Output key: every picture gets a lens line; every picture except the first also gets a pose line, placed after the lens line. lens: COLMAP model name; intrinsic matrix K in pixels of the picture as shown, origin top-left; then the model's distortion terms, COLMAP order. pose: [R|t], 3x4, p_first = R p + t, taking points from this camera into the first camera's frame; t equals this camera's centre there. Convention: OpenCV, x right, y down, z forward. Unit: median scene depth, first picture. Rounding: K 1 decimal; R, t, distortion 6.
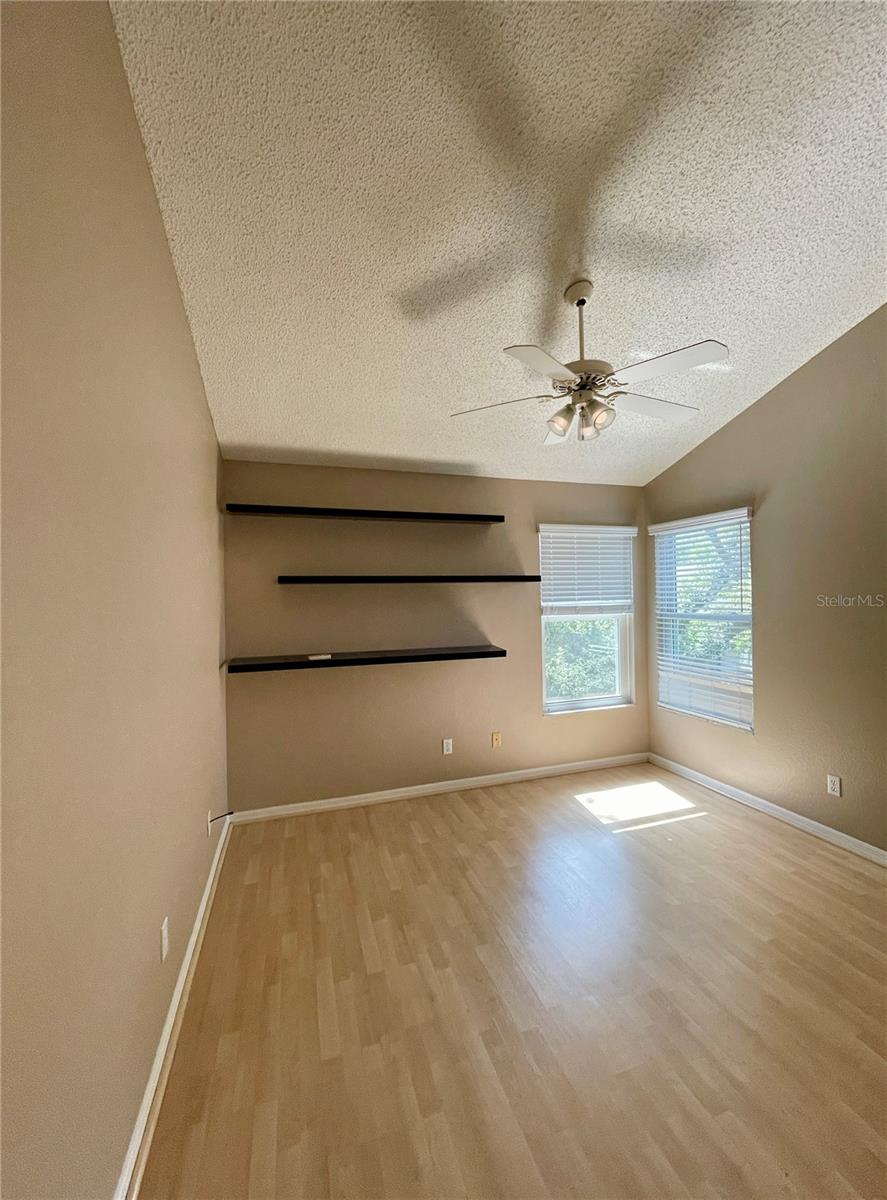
lens RADIAL K [[463.4, 0, 443.5], [0, 463.4, 600.0], [0, 0, 1]] dist [-0.000116, 0.000010]
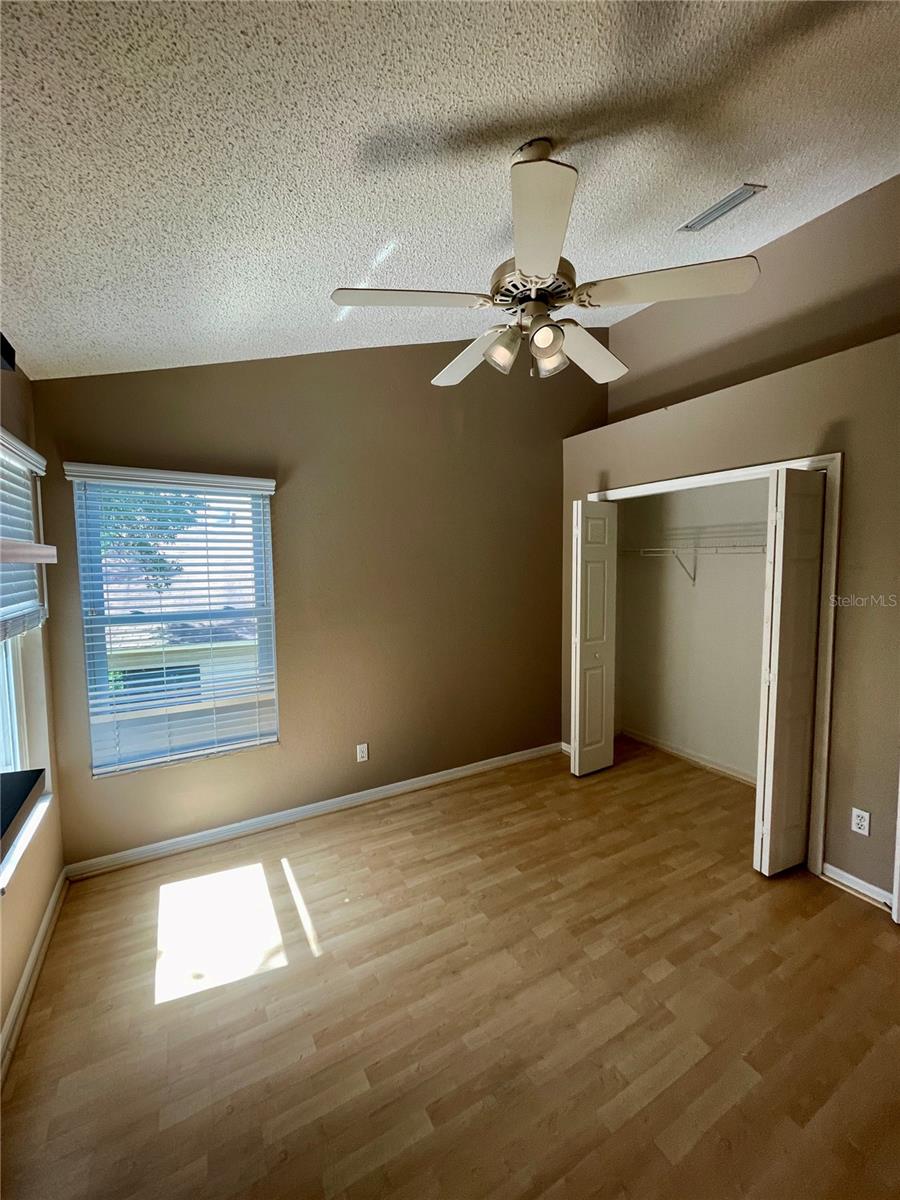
lens RADIAL K [[488.8, 0, 458.0], [0, 488.8, 597.5], [0, 0, 1]] dist [-0.000745, 0.000134]
pose [[-0.204937, -0.052180, 0.977383, -0.301174], [0.016539, 0.998251, 0.056762, -0.033346], [-0.978635, 0.027798, -0.203715, 0.887783]]
